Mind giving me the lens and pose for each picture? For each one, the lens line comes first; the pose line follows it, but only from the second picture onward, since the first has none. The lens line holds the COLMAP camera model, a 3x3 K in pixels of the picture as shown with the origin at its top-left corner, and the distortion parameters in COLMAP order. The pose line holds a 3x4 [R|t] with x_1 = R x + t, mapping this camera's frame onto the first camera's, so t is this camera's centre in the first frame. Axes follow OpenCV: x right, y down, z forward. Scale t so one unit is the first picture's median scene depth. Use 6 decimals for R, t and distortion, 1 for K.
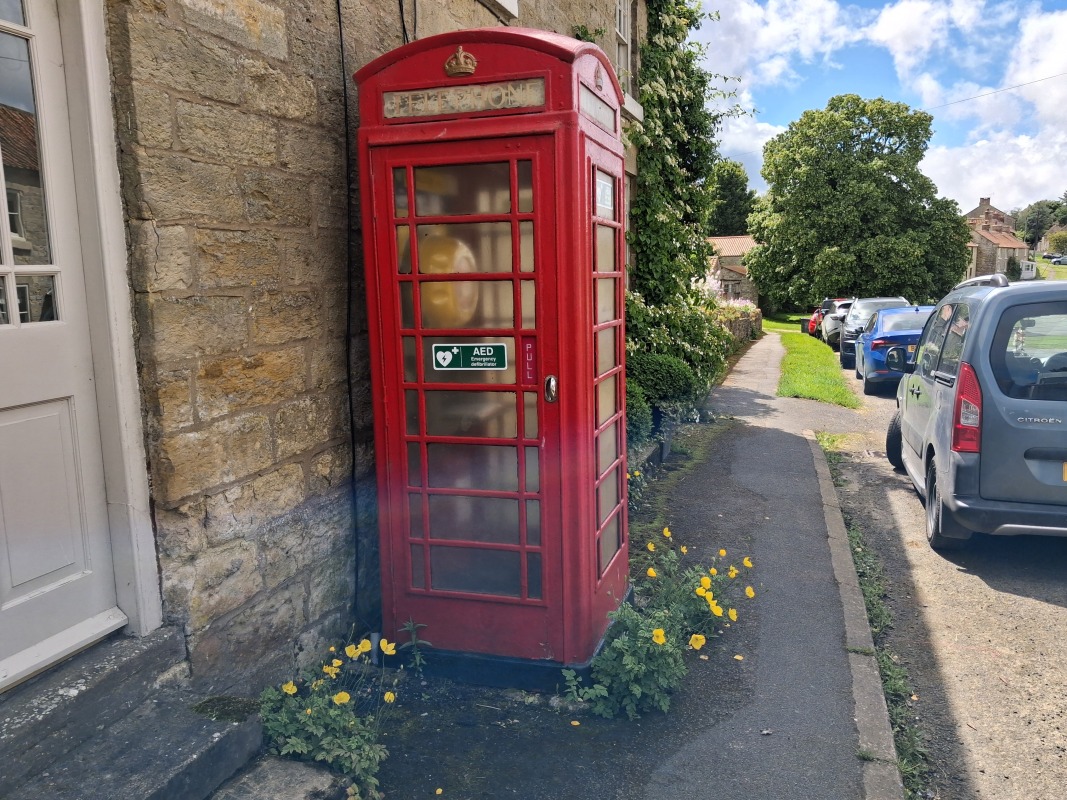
lens RADIAL K [[845.7, 0, 533.5], [0, 845.7, 400.0], [0, 0, 1]] dist [0.008041, 0.006460]
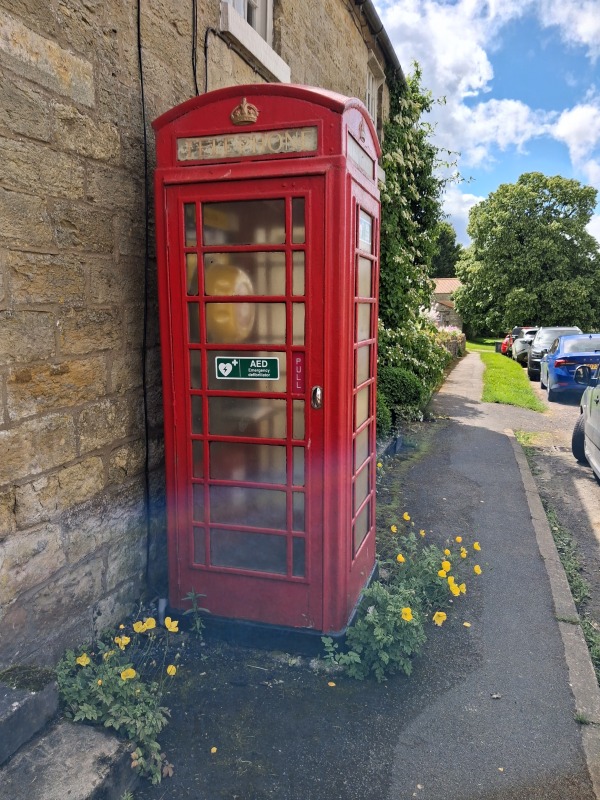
lens RADIAL K [[634.1, 0, 281.9], [0, 634.1, 408.2], [0, 0, 1]] dist [0.008041, 0.006460]
pose [[0.999701, 0.020526, -0.013293, -0.014615], [-0.020332, 0.999687, 0.014547, -0.009319], [0.013587, -0.014273, 0.999806, 0.123398]]
